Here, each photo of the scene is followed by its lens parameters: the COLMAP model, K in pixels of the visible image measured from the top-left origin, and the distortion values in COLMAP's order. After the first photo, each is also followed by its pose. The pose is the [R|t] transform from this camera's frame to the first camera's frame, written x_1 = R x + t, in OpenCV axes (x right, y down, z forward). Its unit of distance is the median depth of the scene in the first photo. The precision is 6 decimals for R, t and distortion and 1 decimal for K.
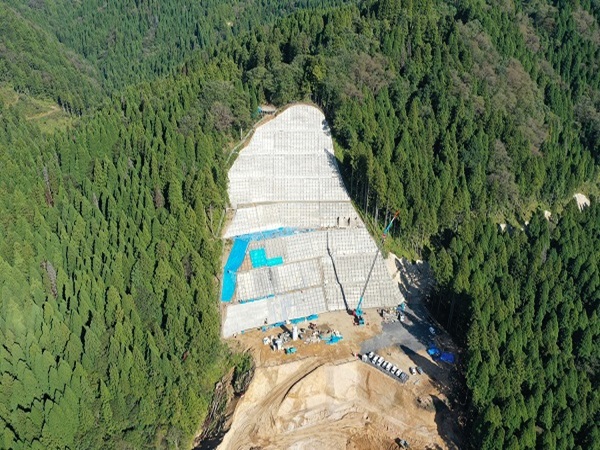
lens RADIAL K [[552.3, 0, 287.1], [0, 552.3, 219.6], [0, 0, 1]] dist [-0.016685, 0.015259]
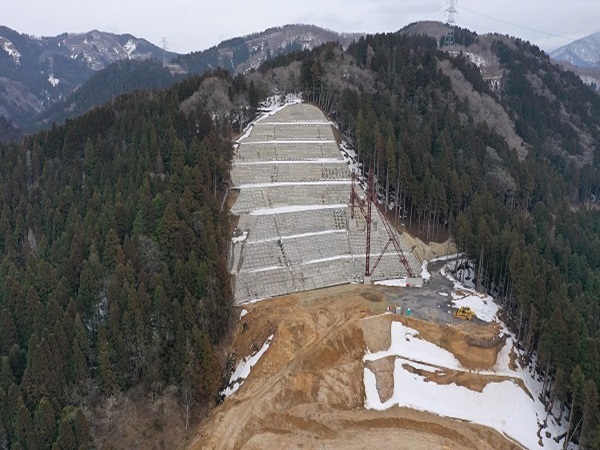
lens RADIAL K [[552.3, 0, 296.7], [0, 552.3, 226.6], [0, 0, 1]] dist [-0.016685, 0.015259]
pose [[0.993063, -0.008524, 0.117276, -0.101980], [0.038337, 0.966342, -0.254388, 0.272243], [-0.111160, 0.257120, 0.959965, 0.100819]]
